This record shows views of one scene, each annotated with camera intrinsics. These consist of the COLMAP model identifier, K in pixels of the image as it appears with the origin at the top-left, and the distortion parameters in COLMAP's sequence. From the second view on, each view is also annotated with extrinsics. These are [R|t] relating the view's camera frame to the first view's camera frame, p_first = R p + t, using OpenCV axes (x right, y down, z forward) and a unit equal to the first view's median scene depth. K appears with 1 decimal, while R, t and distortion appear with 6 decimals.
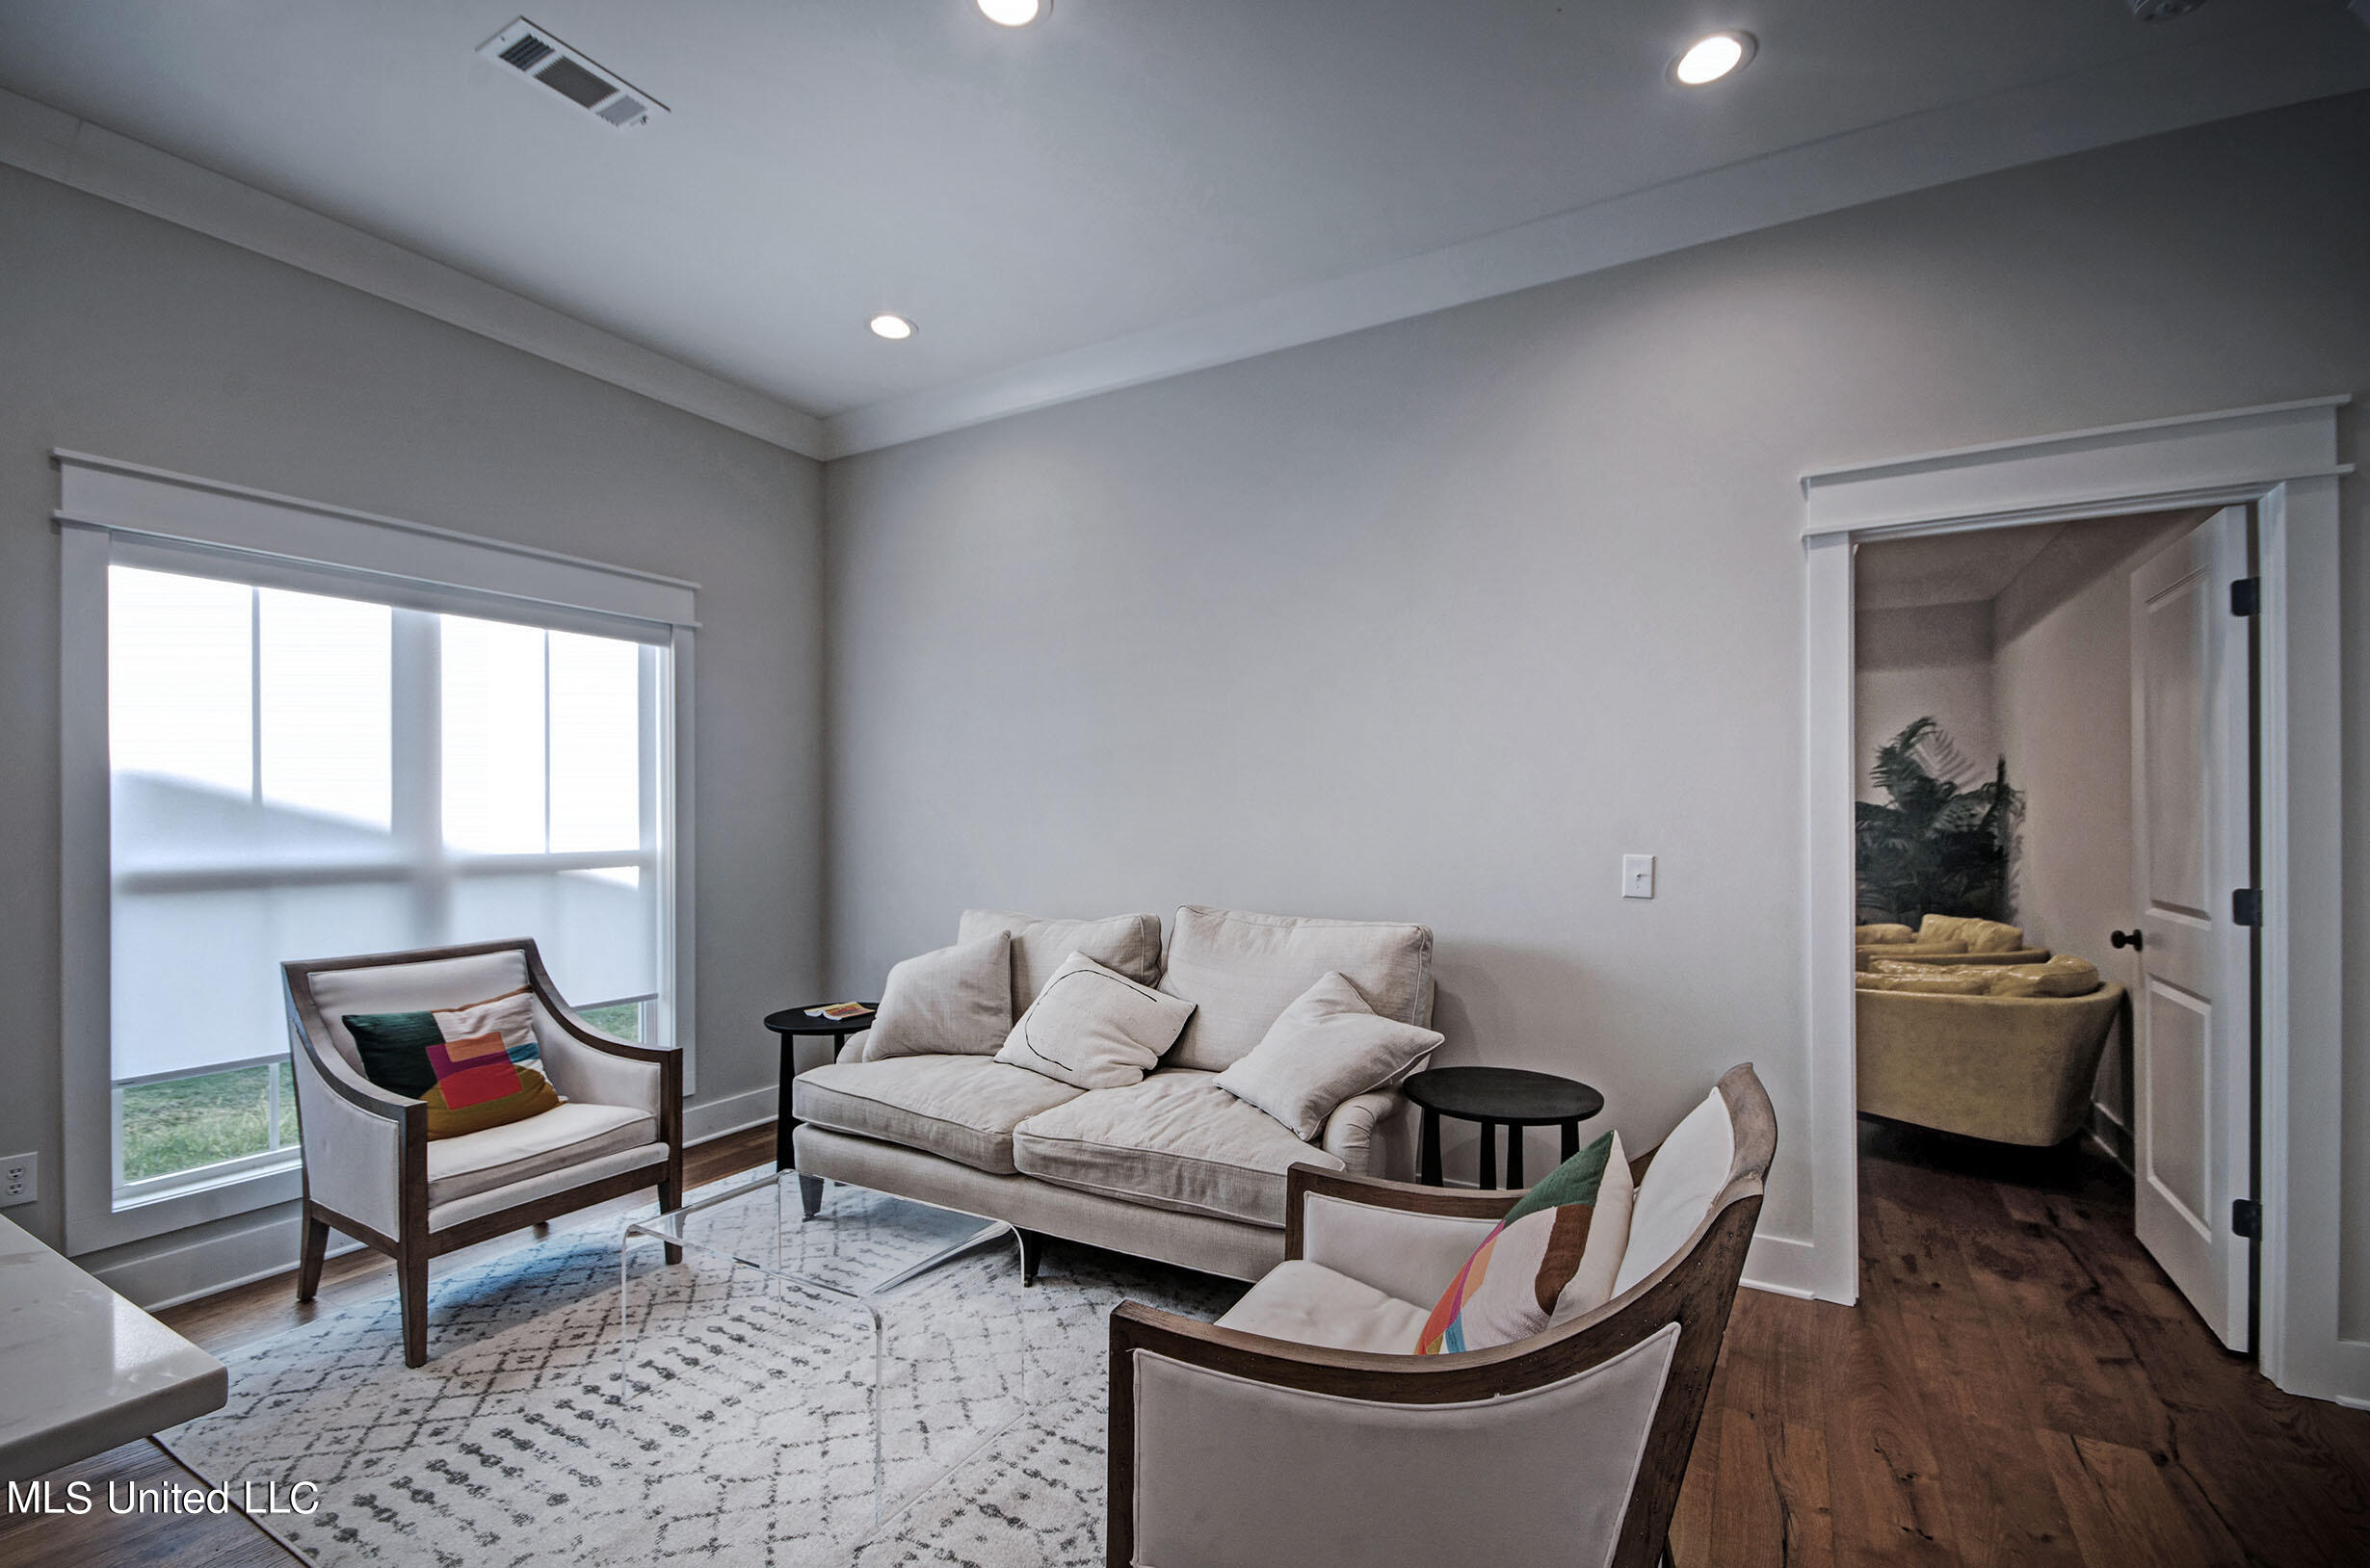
lens RADIAL K [[1030.6, 0, 1182.6], [0, 1030.6, 795.4], [0, 0, 1]] dist [-0.010205, -0.000974]
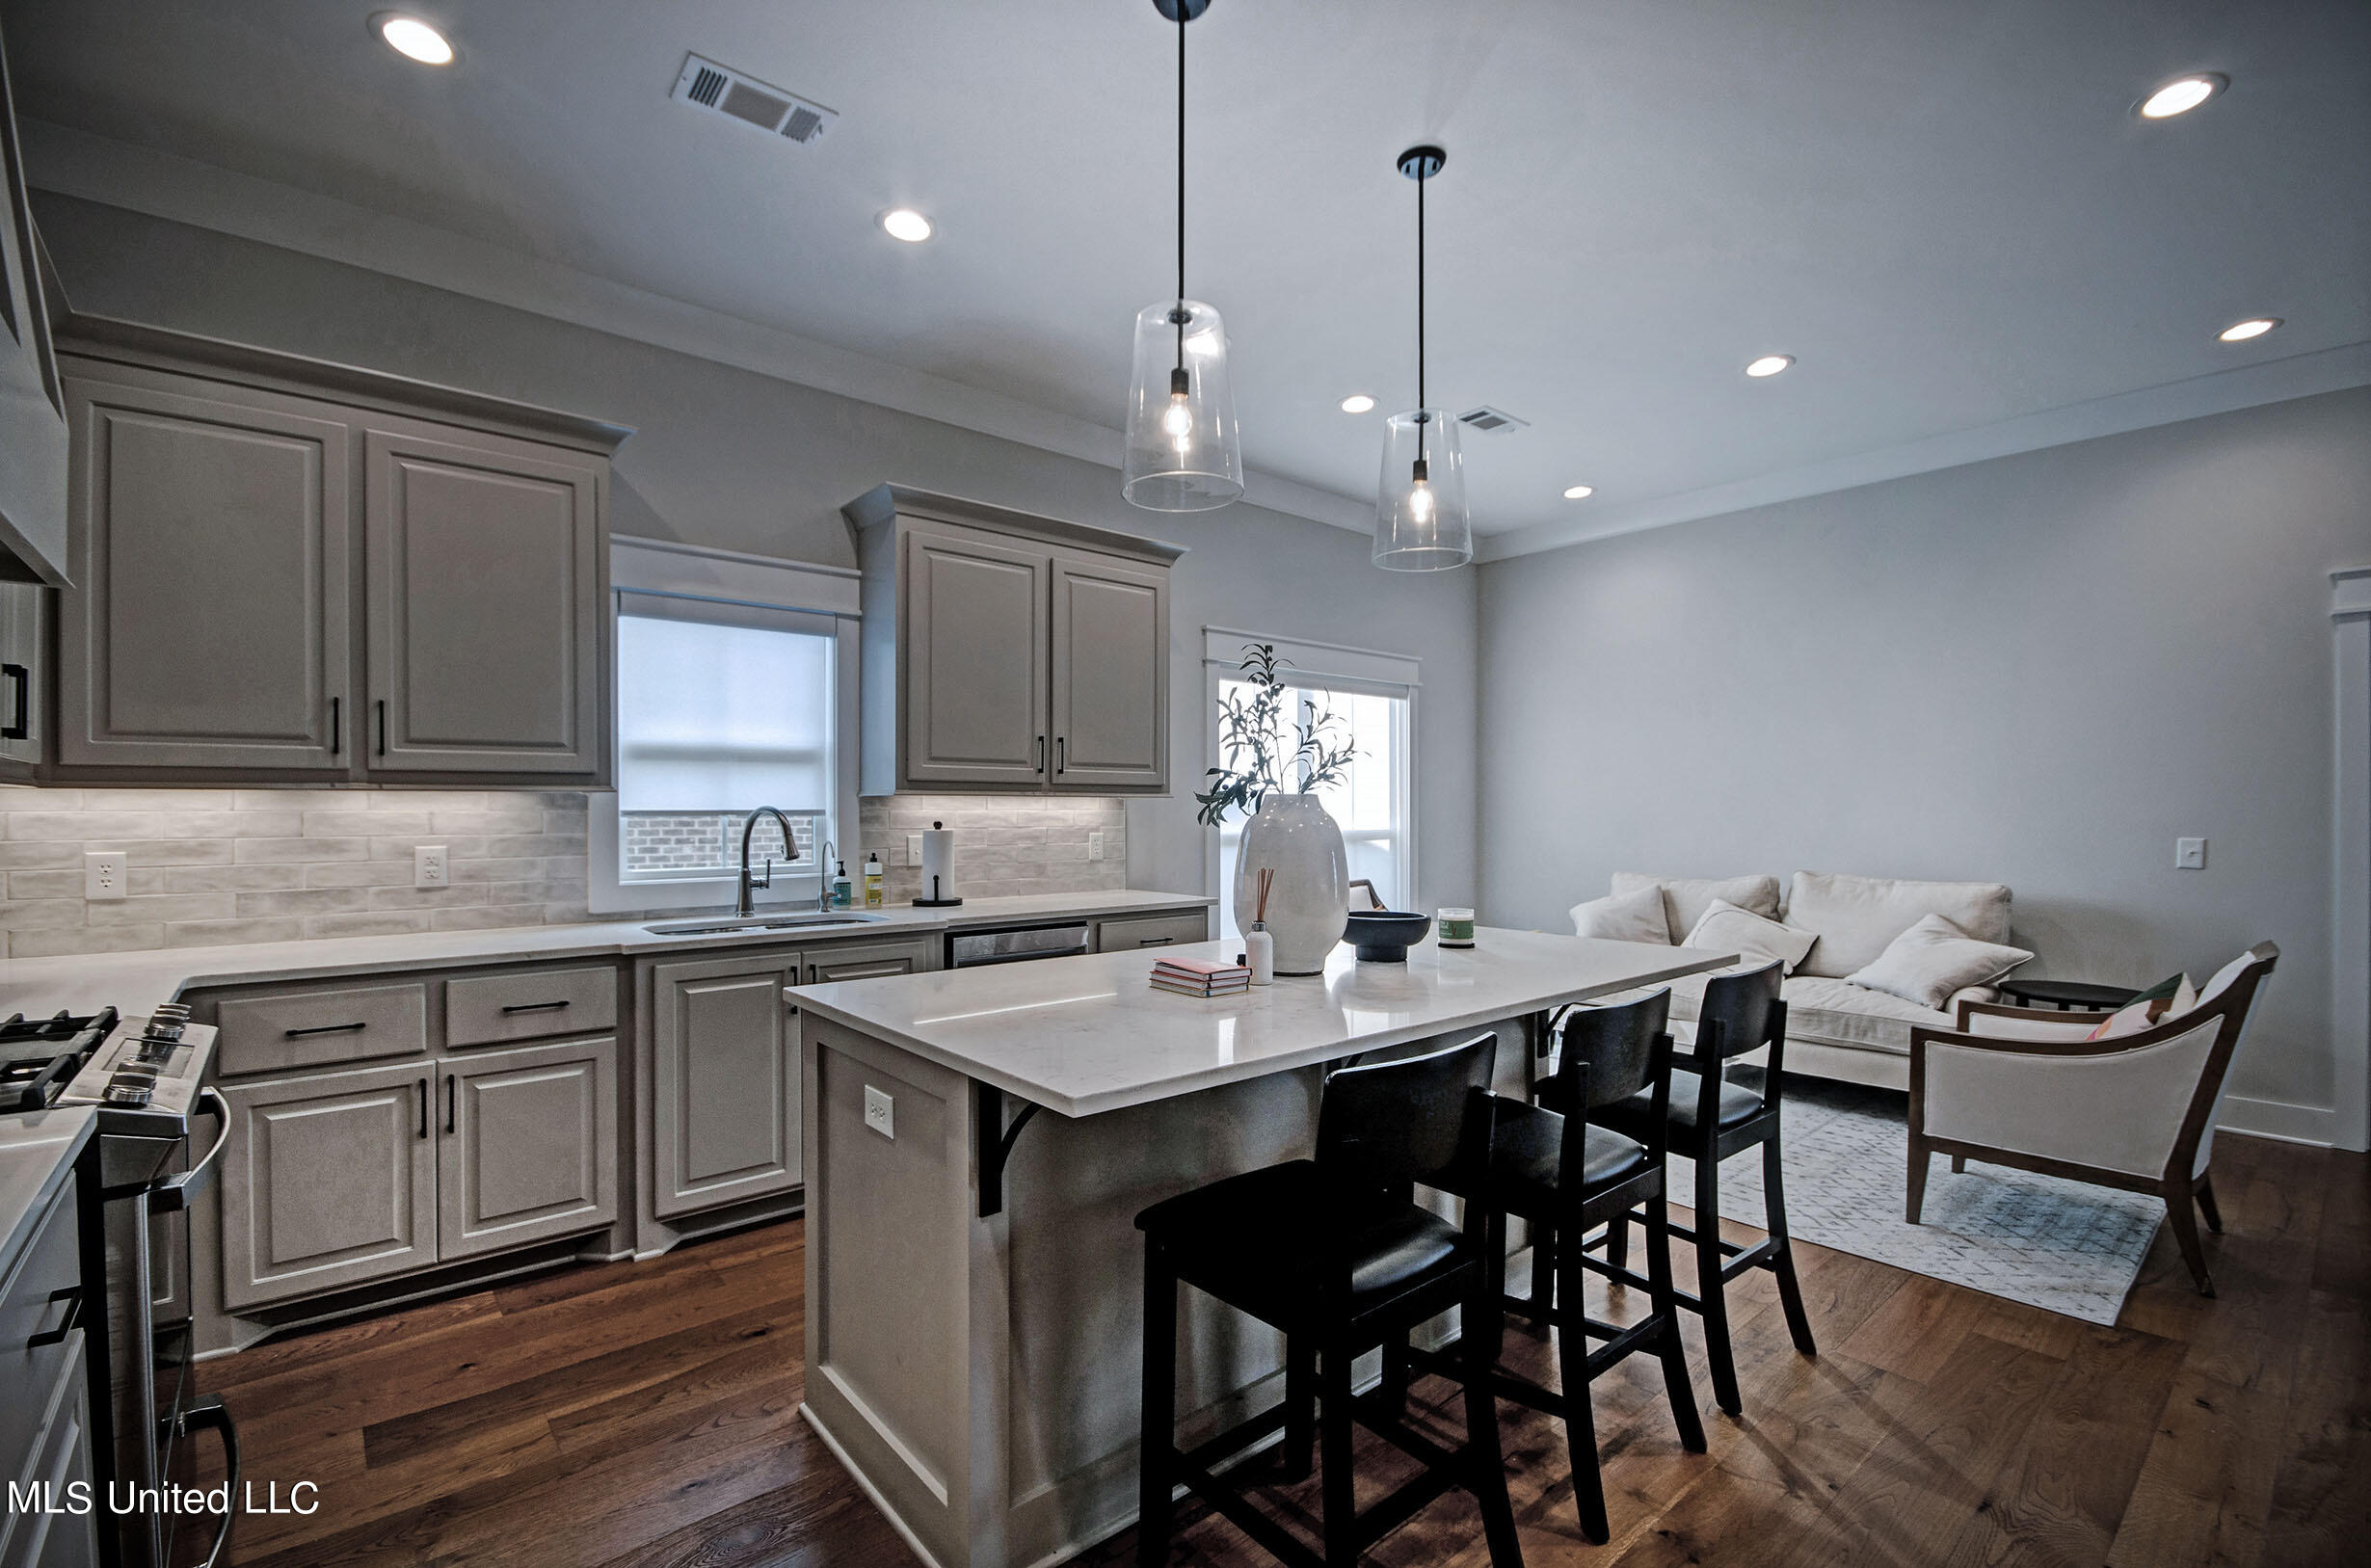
lens RADIAL K [[1031.2, 0, 1183.1], [0, 1031.2, 795.4], [0, 0, 1]] dist [-0.010205, -0.000974]
pose [[0.943645, 0.003545, -0.330941, -0.403958], [0.000788, 0.999916, 0.012958, -0.025284], [0.330959, -0.012488, 0.943562, -0.806452]]
